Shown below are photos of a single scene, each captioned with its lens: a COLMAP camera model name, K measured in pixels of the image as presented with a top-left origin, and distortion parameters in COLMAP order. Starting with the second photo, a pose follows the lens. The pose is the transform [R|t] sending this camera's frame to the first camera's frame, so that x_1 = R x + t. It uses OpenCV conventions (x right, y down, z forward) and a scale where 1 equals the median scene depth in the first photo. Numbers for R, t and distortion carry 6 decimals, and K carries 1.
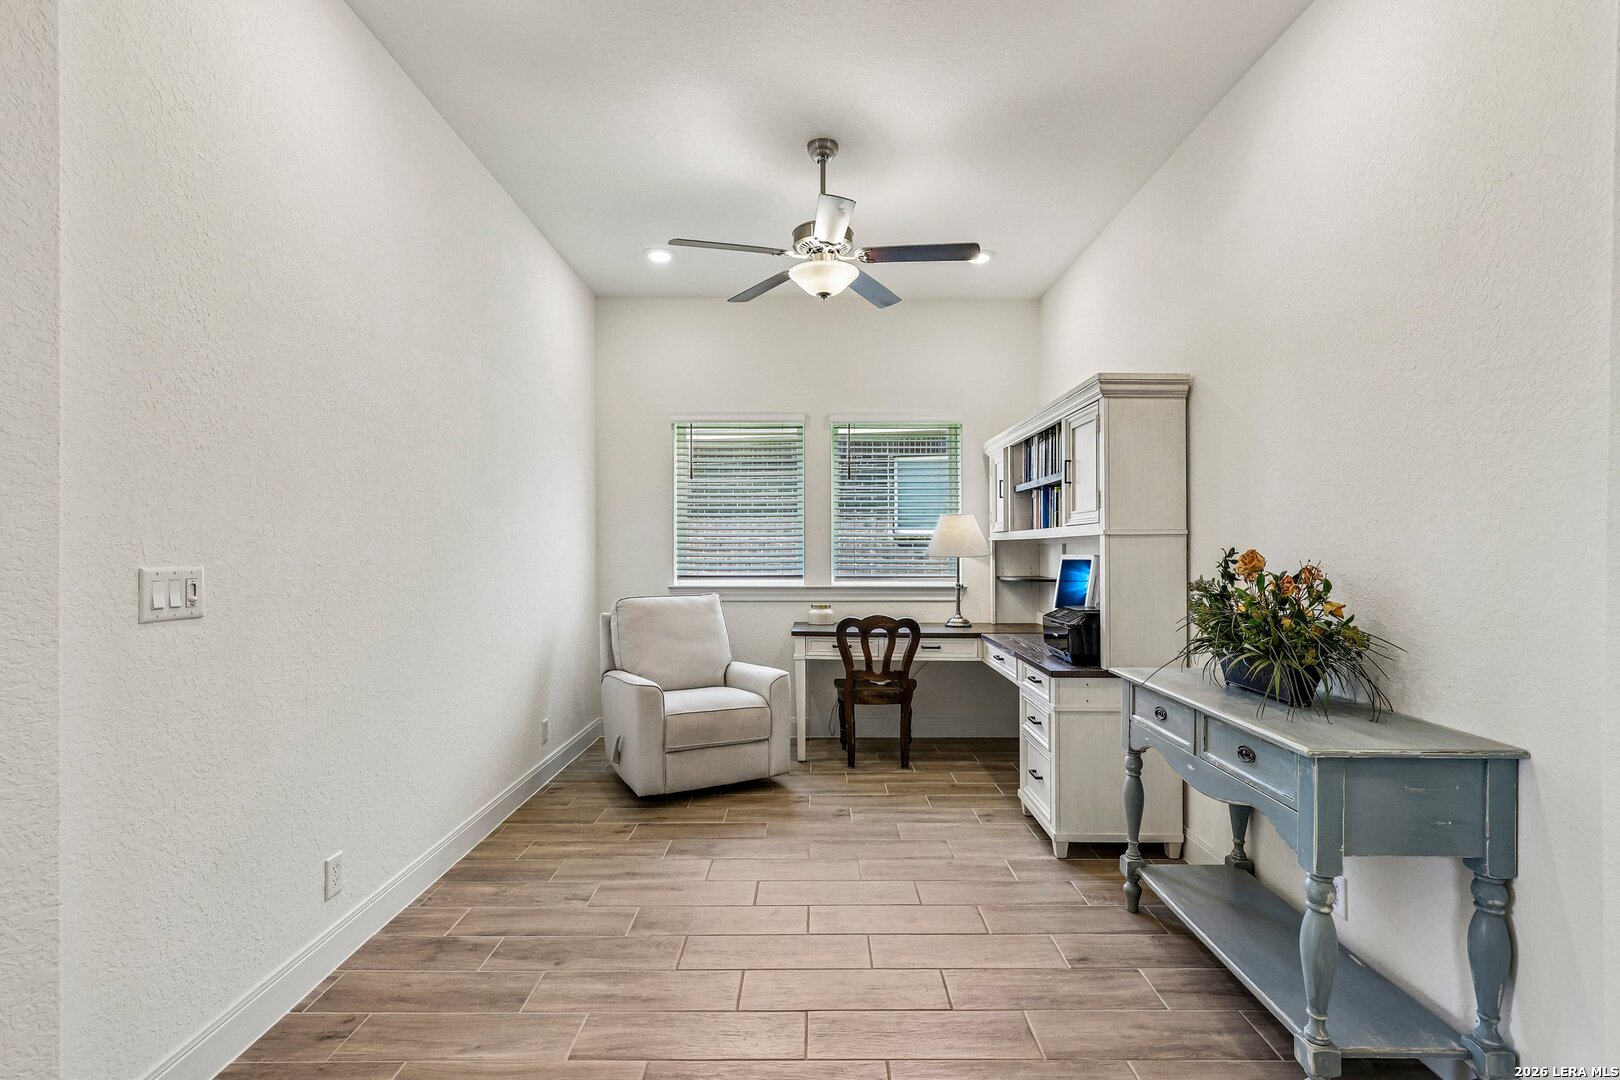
lens RADIAL K [[755.3, 0, 814.5], [0, 755.3, 544.6], [0, 0, 1]] dist [-0.002739, 0.005005]
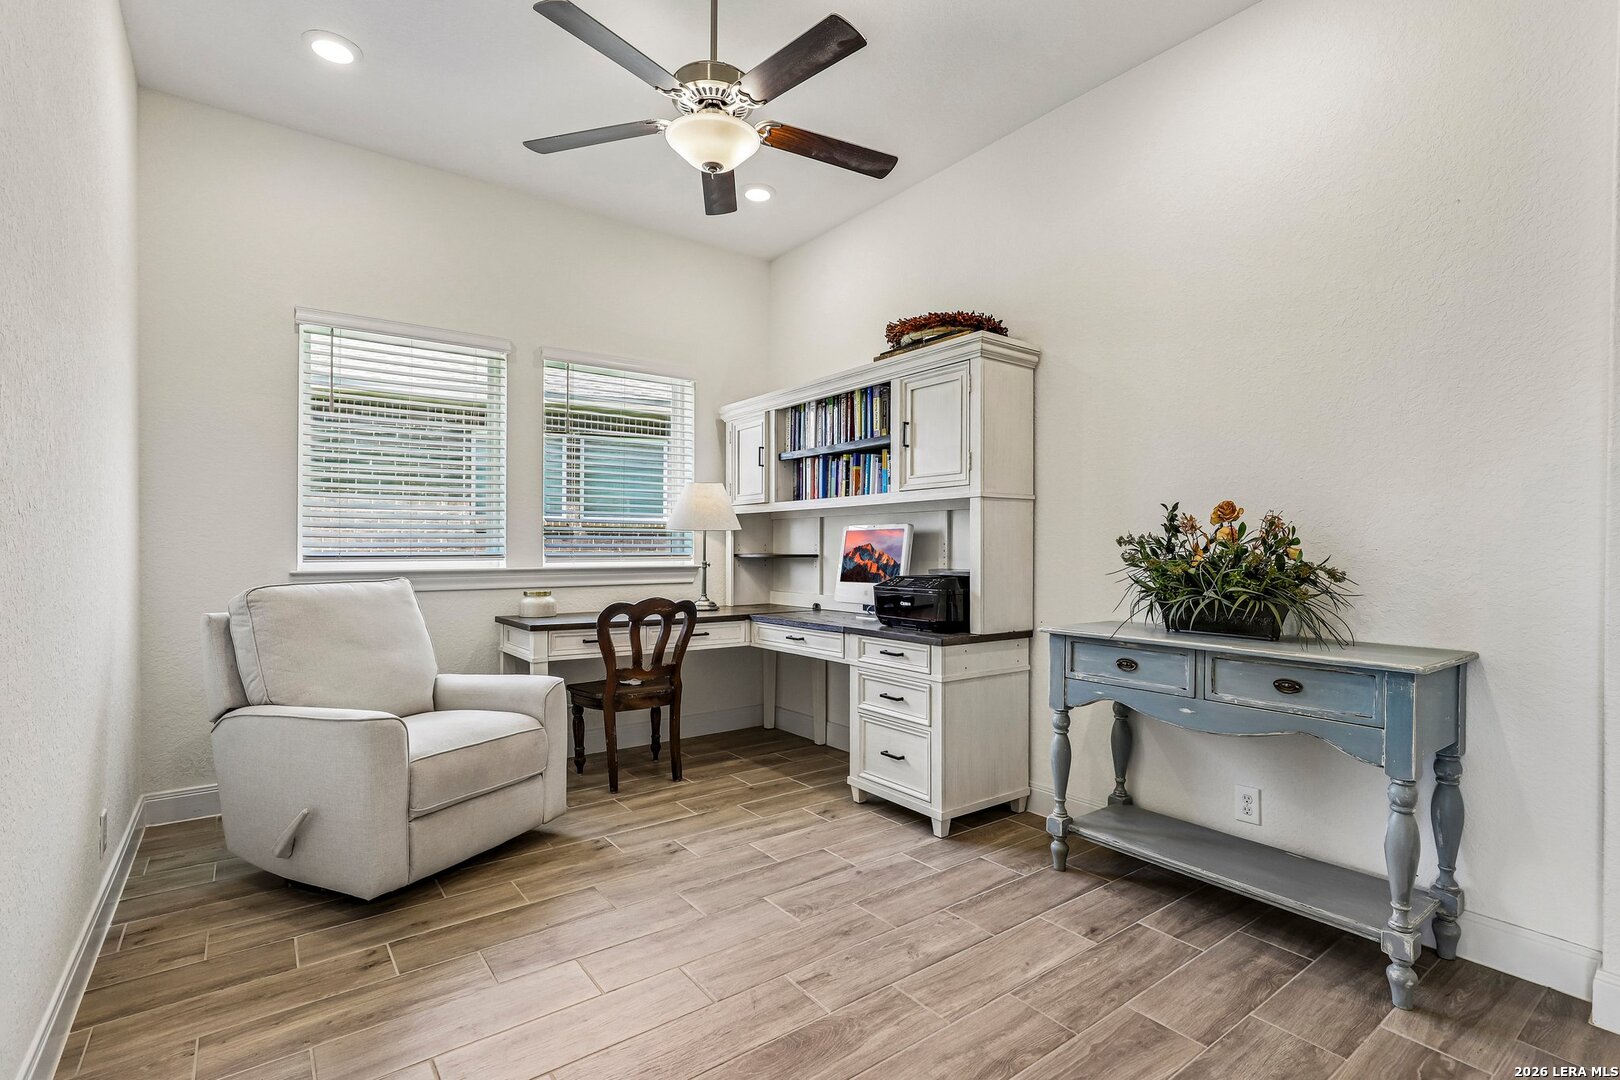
lens RADIAL K [[755.3, 0, 810.1], [0, 755.3, 546.6], [0, 0, 1]] dist [-0.002739, 0.005005]
pose [[0.796215, 0.003496, 0.605004, -0.307578], [-0.004571, 0.999990, 0.000238, 0.041497], [-0.604997, -0.002955, 0.796223, 0.280591]]
